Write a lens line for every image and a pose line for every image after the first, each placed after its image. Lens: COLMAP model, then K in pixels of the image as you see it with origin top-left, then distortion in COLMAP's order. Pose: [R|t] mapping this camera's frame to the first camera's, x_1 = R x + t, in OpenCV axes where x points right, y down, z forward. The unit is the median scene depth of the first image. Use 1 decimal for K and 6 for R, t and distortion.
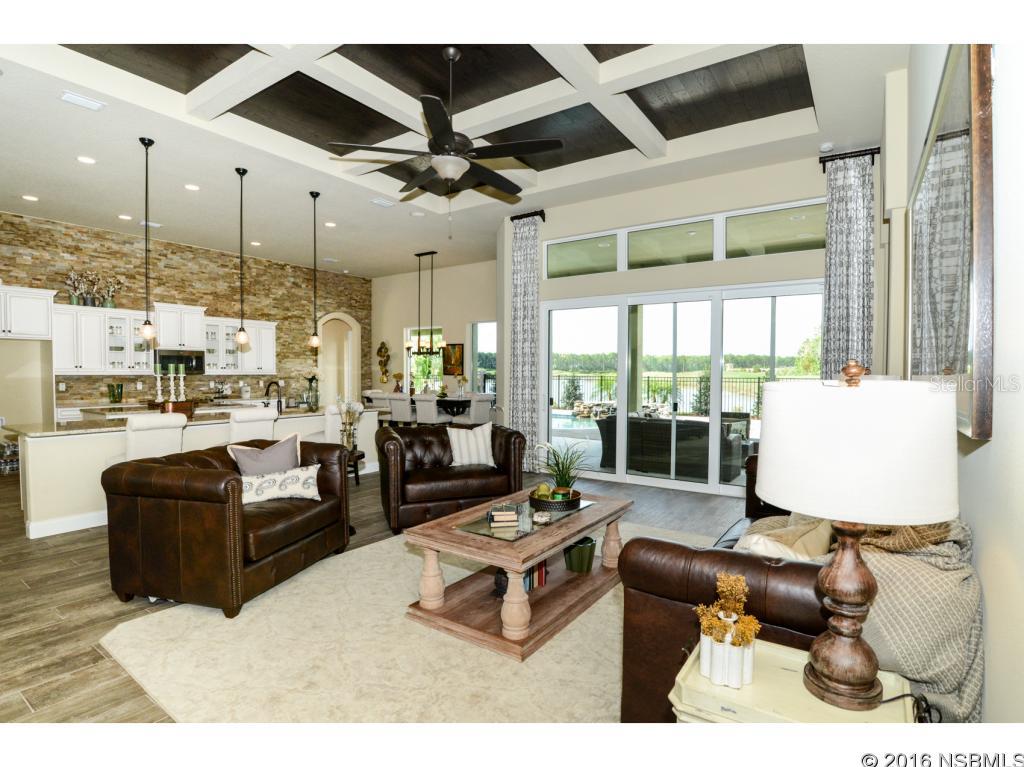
lens RADIAL K [[515.6, 0, 501.6], [0, 515.6, 394.3], [0, 0, 1]] dist [-0.050405, 0.006615]
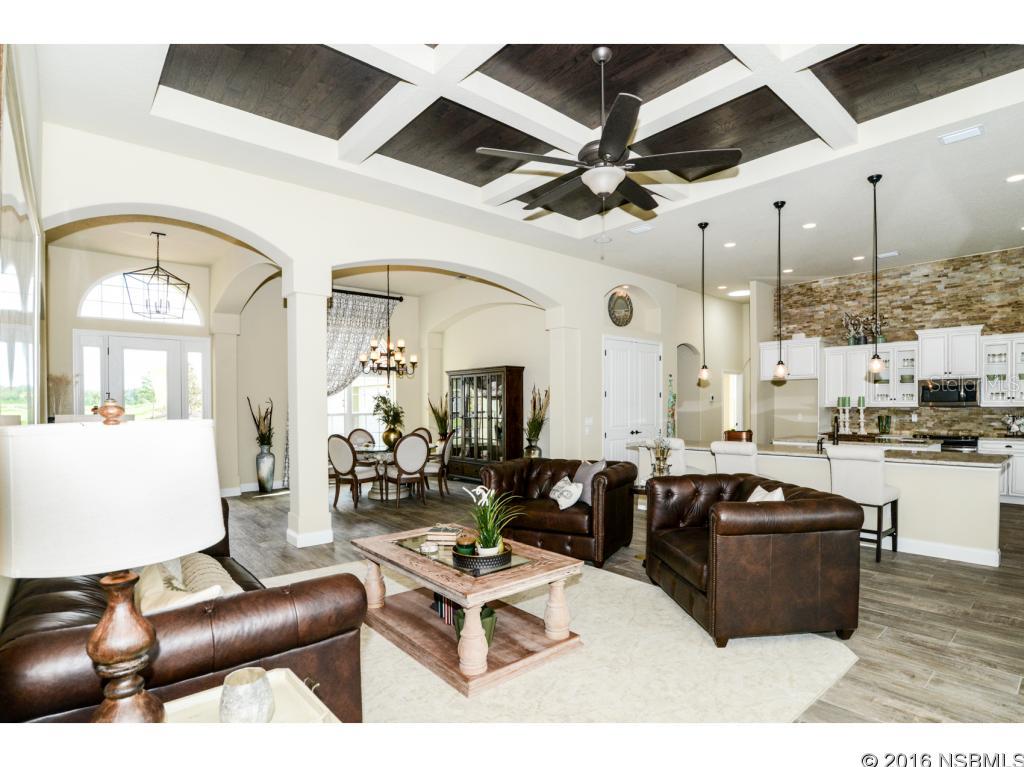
lens RADIAL K [[519.3, 0, 557.6], [0, 519.3, 416.4], [0, 0, 1]] dist [-0.038989, 0.000437]
pose [[-0.203302, 0.018883, -0.978934, 0.379981], [-0.033191, 0.999106, 0.026165, -0.023234], [0.978553, 0.037811, -0.202493, 0.526759]]
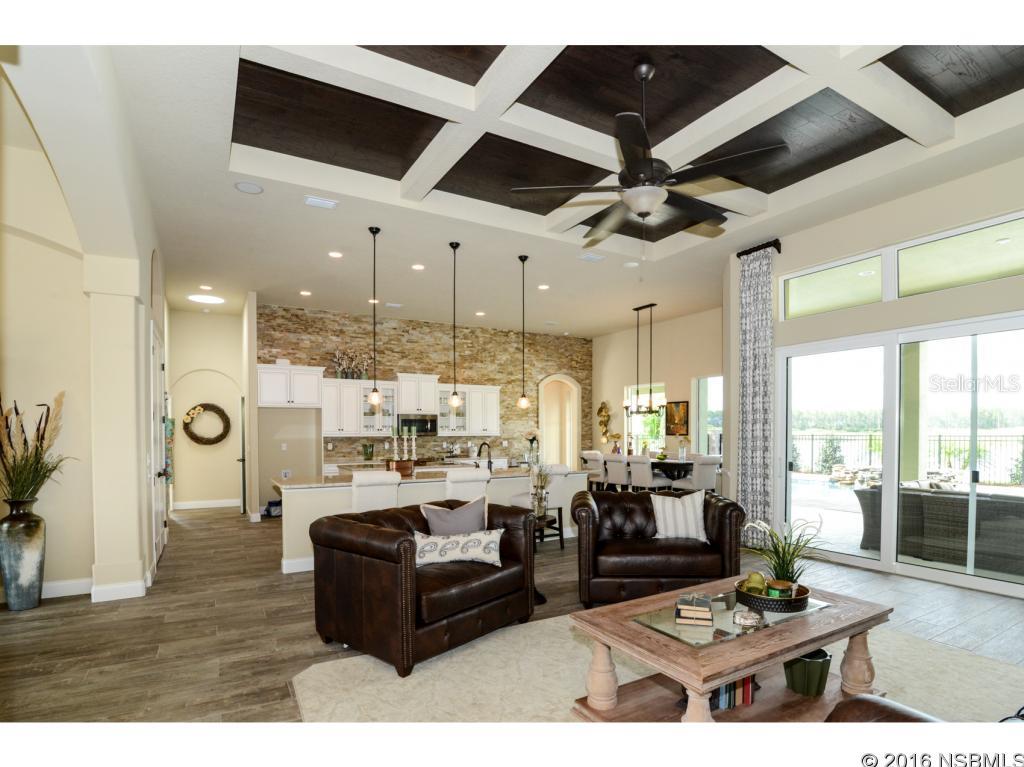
lens RADIAL K [[515.6, 0, 501.9], [0, 515.6, 443.9], [0, 0, 1]] dist [-0.050405, 0.006615]
pose [[0.900733, 0.001103, -0.434371, 0.029154], [-0.010429, 0.999763, -0.019086, -0.001919], [0.434247, 0.021722, 0.900532, 0.054579]]
